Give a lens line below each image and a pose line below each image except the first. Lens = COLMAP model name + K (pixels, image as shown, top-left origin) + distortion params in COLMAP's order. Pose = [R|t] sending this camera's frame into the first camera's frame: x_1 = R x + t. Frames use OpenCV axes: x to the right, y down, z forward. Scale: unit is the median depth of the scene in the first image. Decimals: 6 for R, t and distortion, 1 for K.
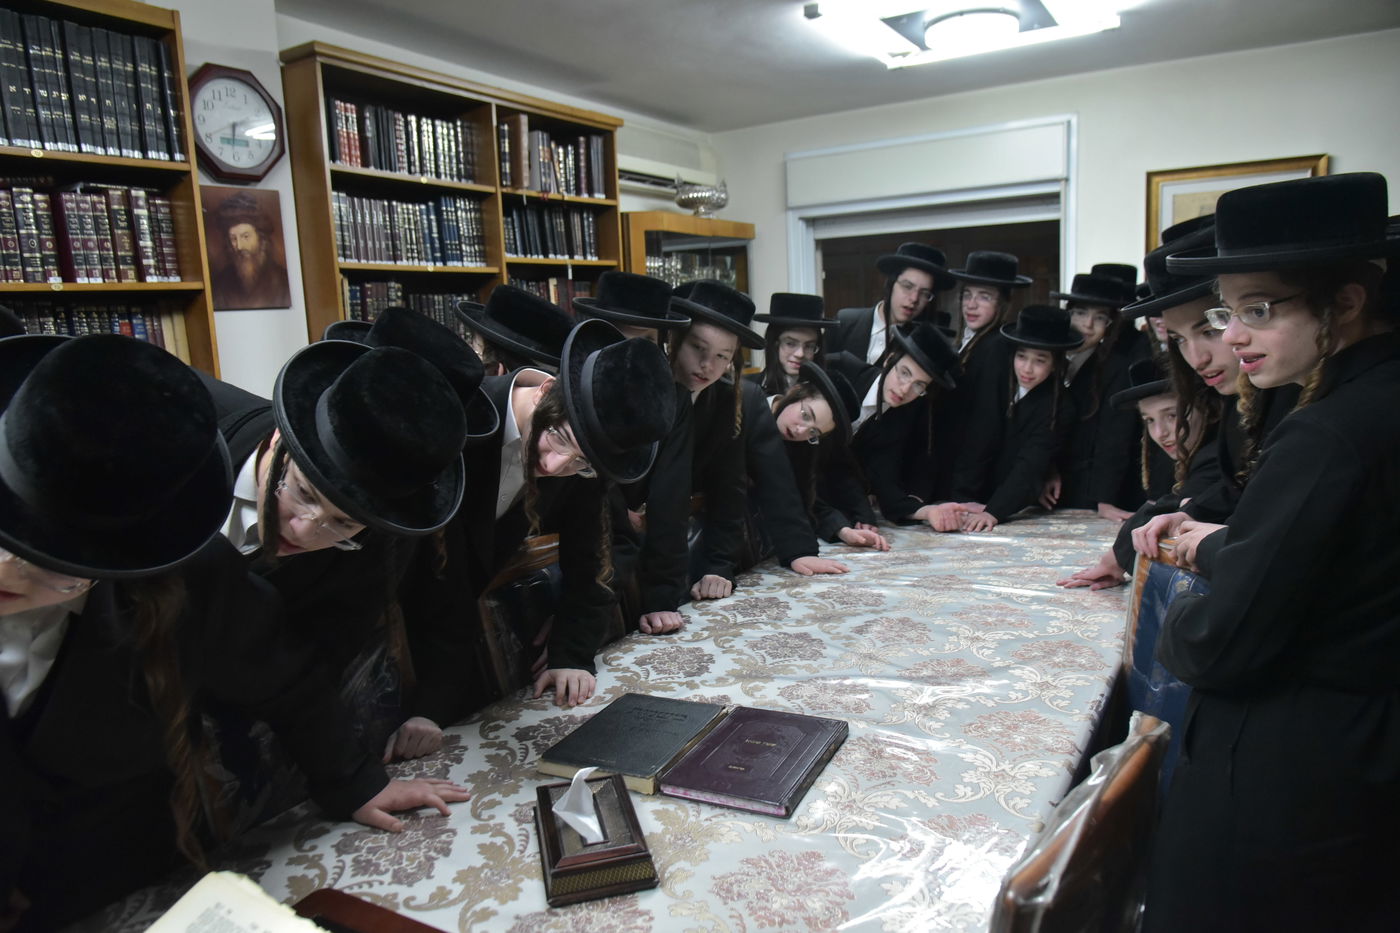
lens RADIAL K [[953.9, 0, 709.8], [0, 953.9, 467.4], [0, 0, 1]] dist [-0.046198, 0.014400]
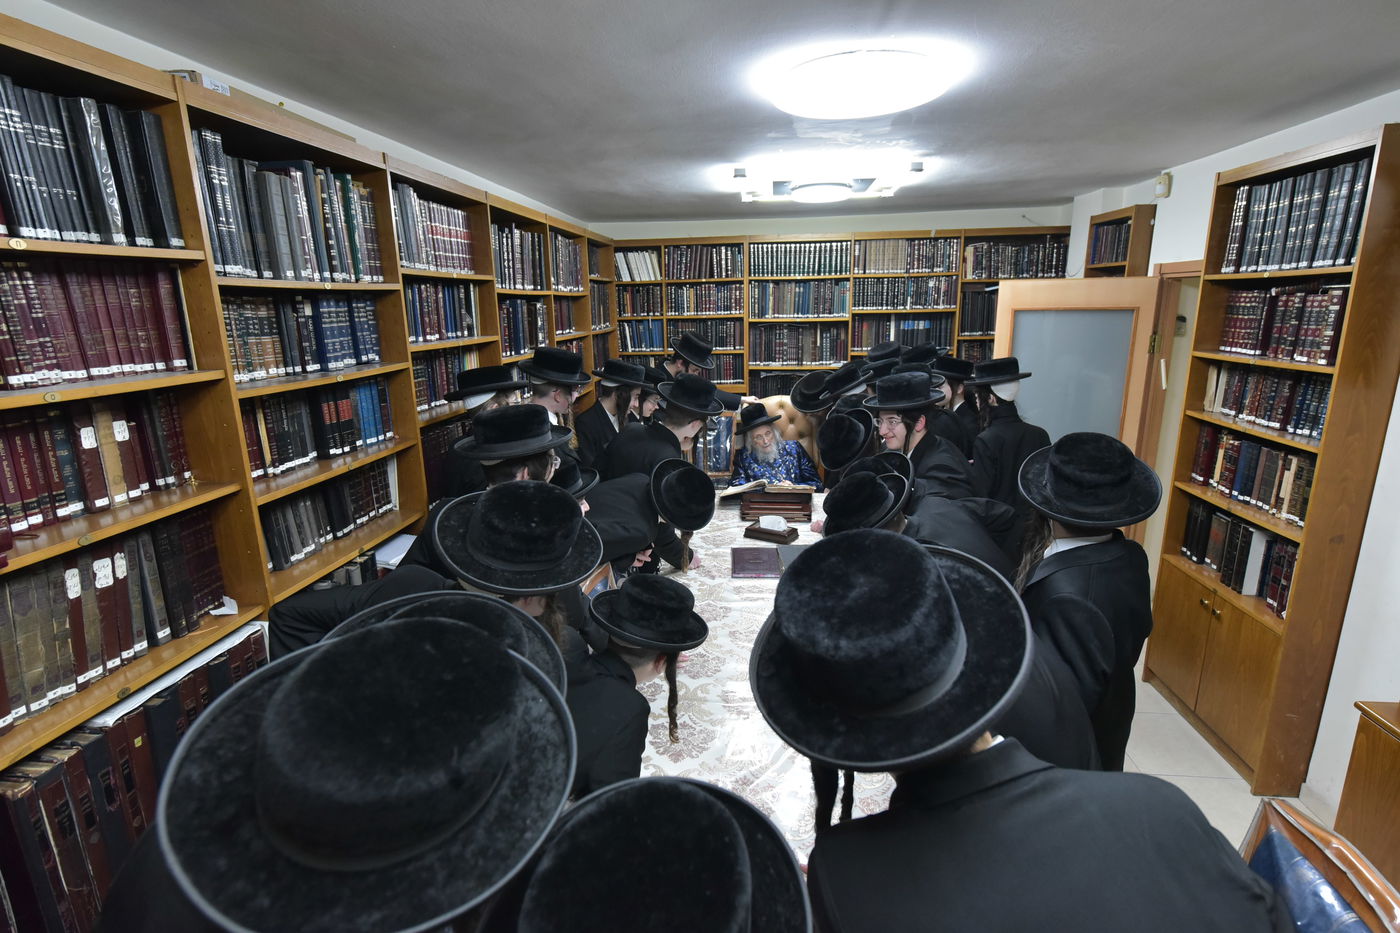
lens RADIAL K [[660.4, 0, 705.4], [0, 660.4, 465.4], [0, 0, 1]] dist [-0.003257, -0.001241]
pose [[-0.914314, 0.157379, -0.373177, 0.512253], [-0.002600, 0.919113, 0.393986, -0.419199], [0.404997, 0.361197, -0.839949, 1.461858]]
